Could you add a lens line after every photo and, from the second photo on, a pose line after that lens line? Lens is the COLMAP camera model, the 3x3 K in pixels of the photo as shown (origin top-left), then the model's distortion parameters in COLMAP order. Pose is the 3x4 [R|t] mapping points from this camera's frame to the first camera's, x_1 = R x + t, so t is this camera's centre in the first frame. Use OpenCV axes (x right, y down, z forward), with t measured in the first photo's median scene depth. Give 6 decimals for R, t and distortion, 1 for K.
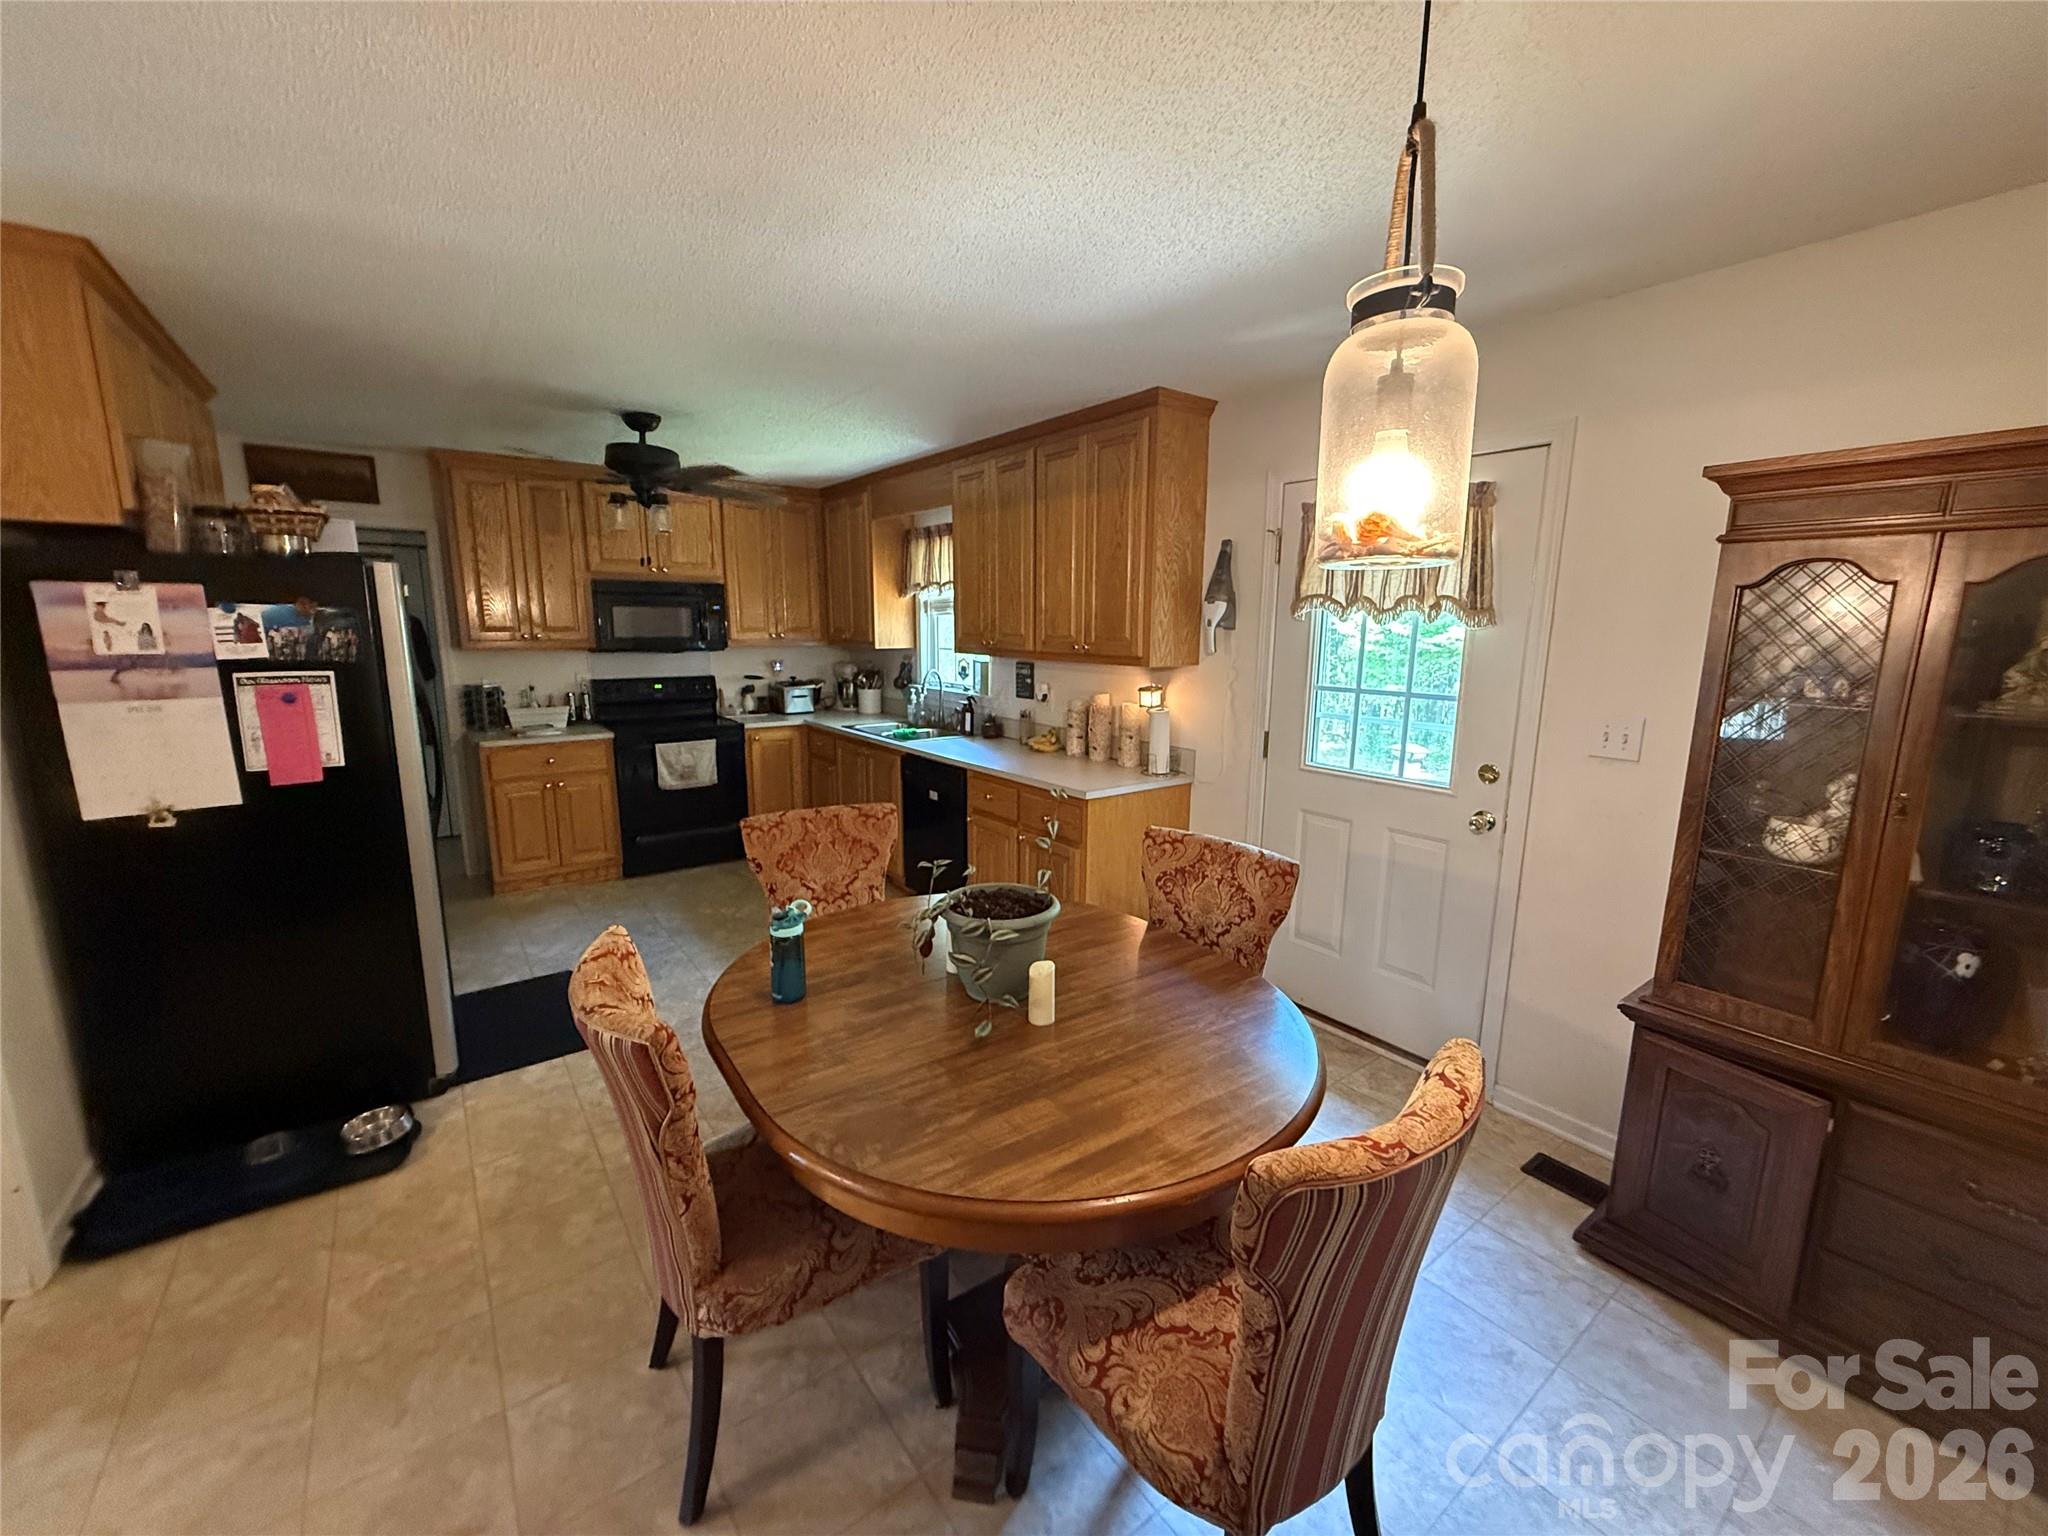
lens RADIAL K [[811.3, 0, 1018.8], [0, 811.3, 765.5], [0, 0, 1]] dist [-0.001167, 0.000054]
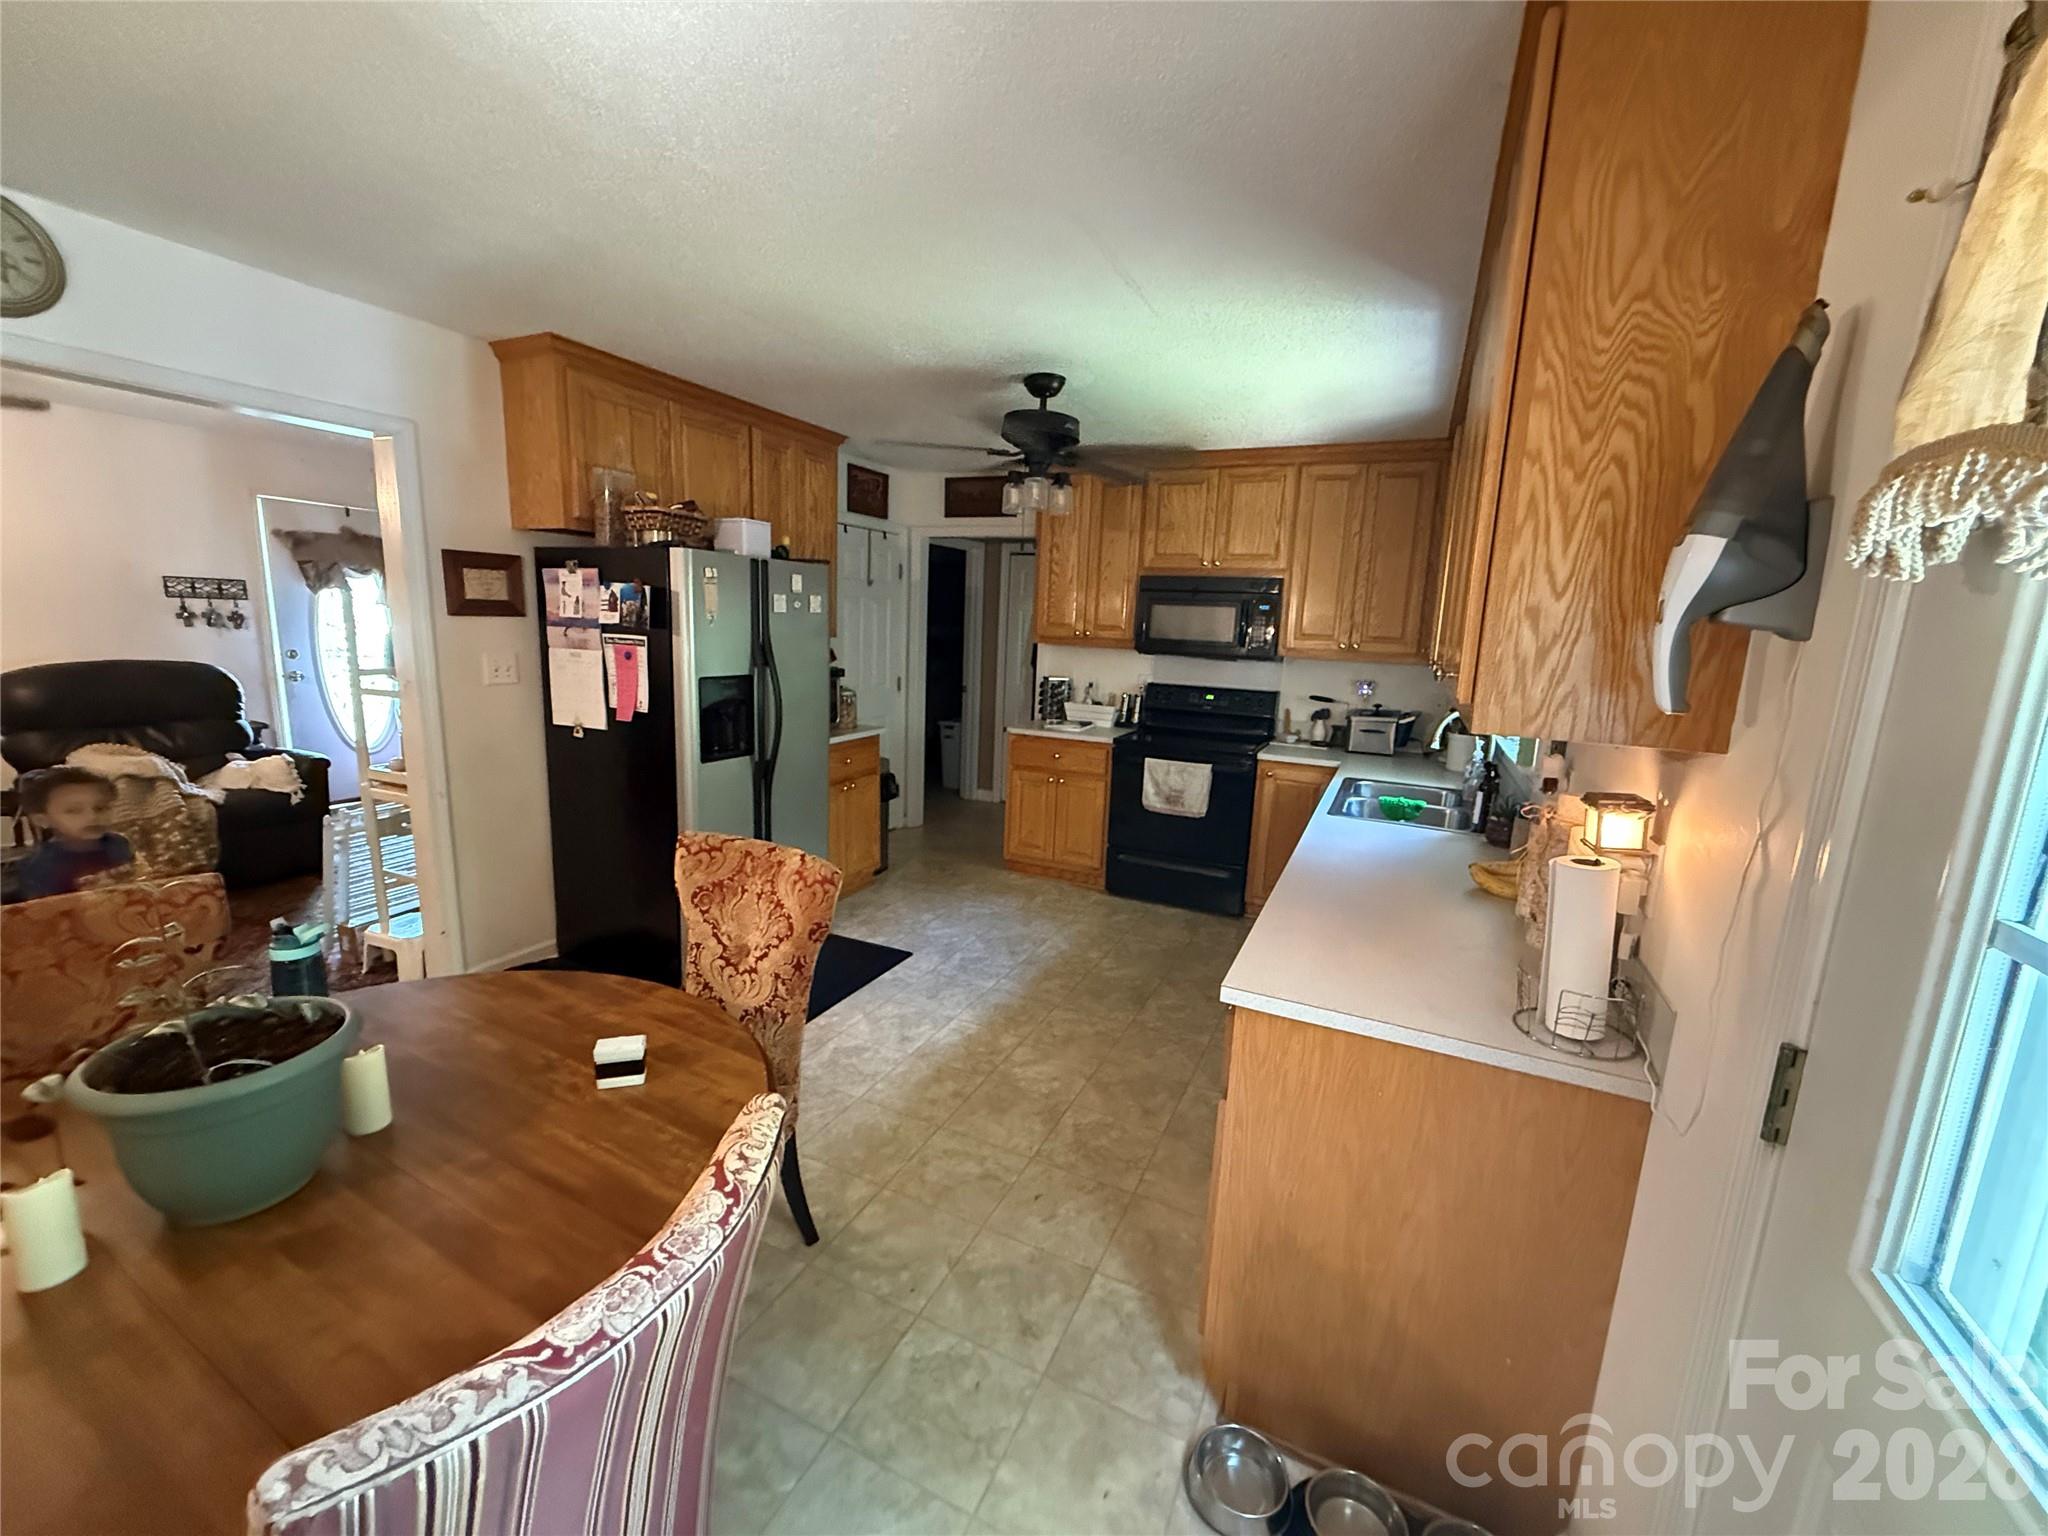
lens RADIAL K [[811.3, 0, 1018.8], [0, 811.3, 765.5], [0, 0, 1]] dist [-0.001167, 0.000054]
pose [[0.465572, 0.167877, -0.868942, 0.376367], [-0.191368, 0.977712, 0.086358, -0.096954], [0.864072, 0.126081, 0.487322, 0.632932]]
